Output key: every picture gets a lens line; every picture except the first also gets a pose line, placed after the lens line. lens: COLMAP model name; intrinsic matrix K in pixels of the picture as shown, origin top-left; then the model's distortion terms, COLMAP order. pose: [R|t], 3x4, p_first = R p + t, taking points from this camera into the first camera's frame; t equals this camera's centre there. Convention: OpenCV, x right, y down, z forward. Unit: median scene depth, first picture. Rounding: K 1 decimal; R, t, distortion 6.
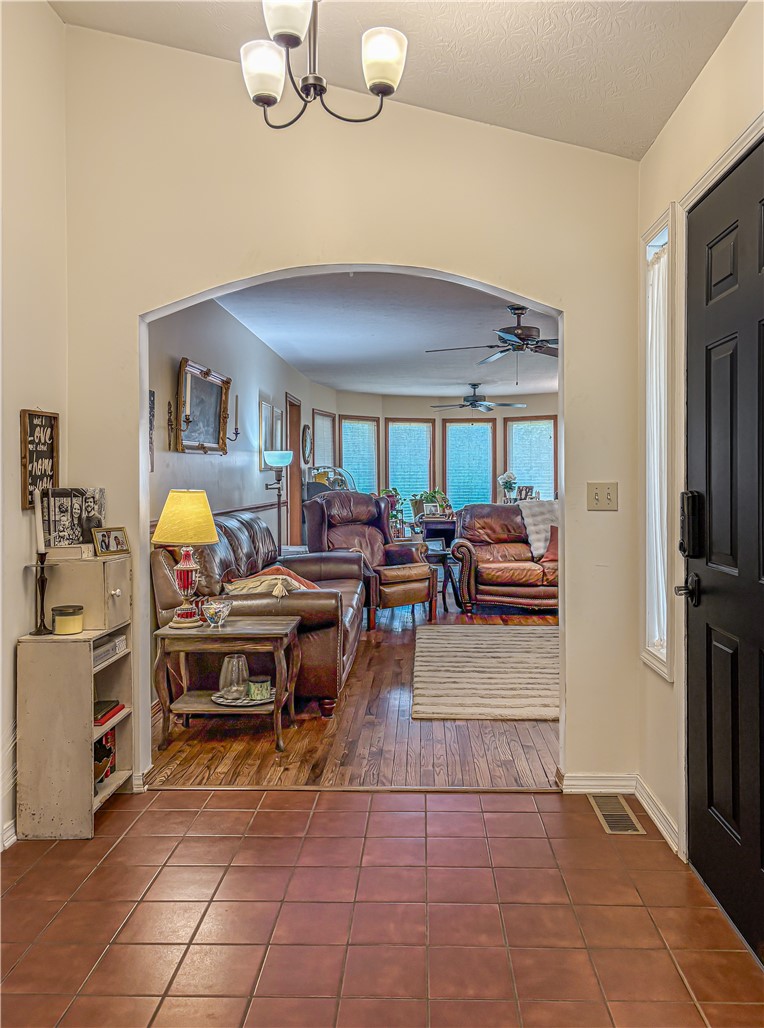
lens RADIAL K [[780.4, 0, 382.3], [0, 780.4, 480.2], [0, 0, 1]] dist [0.024562, -0.010646]
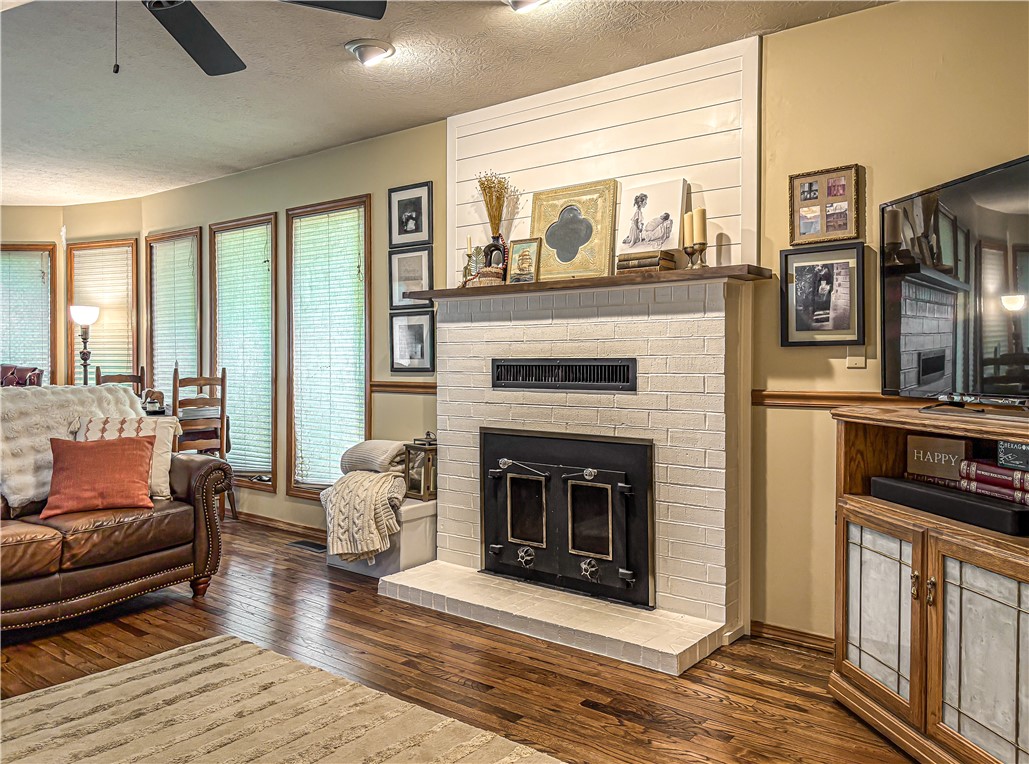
lens RADIAL K [[796.7, 0, 516.1], [0, 796.7, 370.8], [0, 0, 1]] dist [0.066993, -0.079224]
pose [[0.587112, -0.000715, 0.809505, -0.021421], [-0.003382, 0.999989, 0.003336, 0.014549], [-0.809498, -0.004697, 0.587103, 0.502210]]
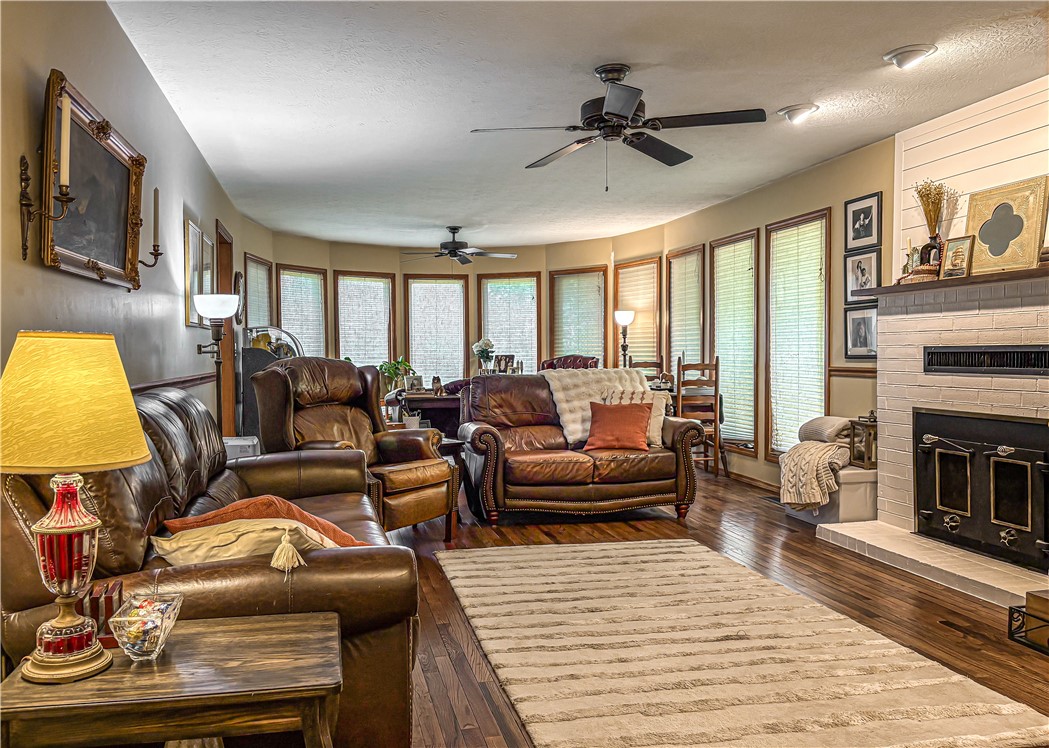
lens RADIAL K [[786.9, 0, 476.8], [0, 786.9, 373.6], [0, 0, 1]] dist [-0.008557, -0.005281]
pose [[0.972055, -0.008519, 0.234597, -0.074948], [0.003431, 0.999750, 0.022089, 0.014299], [-0.234726, -0.020667, 0.971842, 0.301759]]
